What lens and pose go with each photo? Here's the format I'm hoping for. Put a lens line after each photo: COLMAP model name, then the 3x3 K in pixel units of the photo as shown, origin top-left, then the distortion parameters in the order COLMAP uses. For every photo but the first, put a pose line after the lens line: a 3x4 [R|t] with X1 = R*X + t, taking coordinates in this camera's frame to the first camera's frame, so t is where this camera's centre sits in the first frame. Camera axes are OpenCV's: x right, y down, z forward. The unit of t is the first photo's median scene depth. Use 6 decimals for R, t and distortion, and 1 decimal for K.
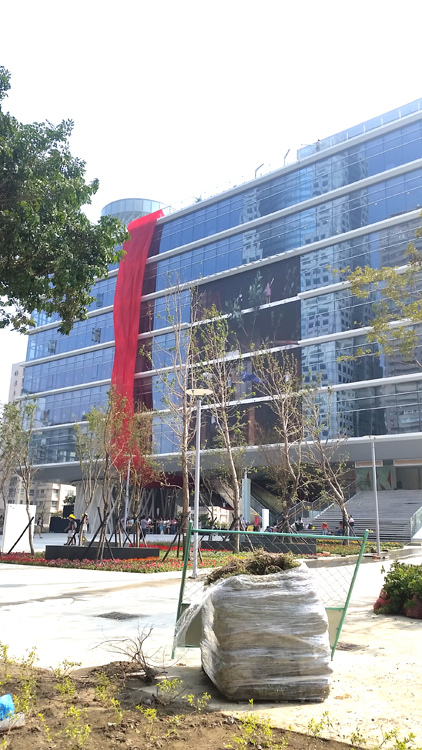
lens RADIAL K [[605.4, 0, 204.1], [0, 605.4, 369.8], [0, 0, 1]] dist [0.175480, -0.340247]
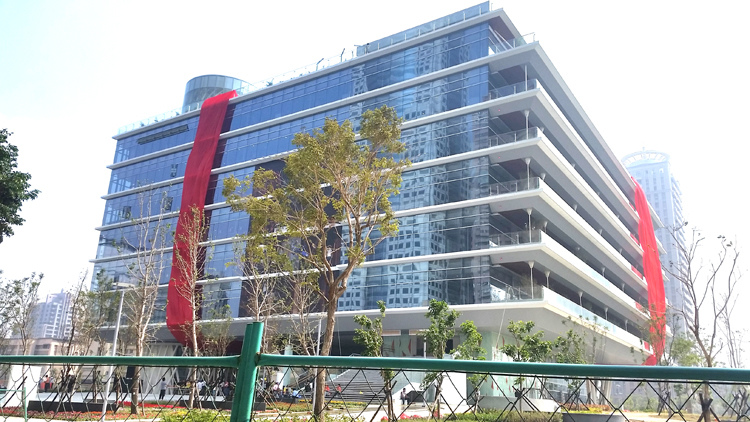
lens RADIAL K [[605.4, 0, 375.0], [0, 605.4, 211.0], [0, 0, 1]] dist [0.175480, -0.340247]
pose [[0.996483, 0.043532, 0.071595, 0.092232], [-0.040950, 0.998470, -0.037146, -0.017093], [-0.073102, 0.034084, 0.996742, -0.074065]]
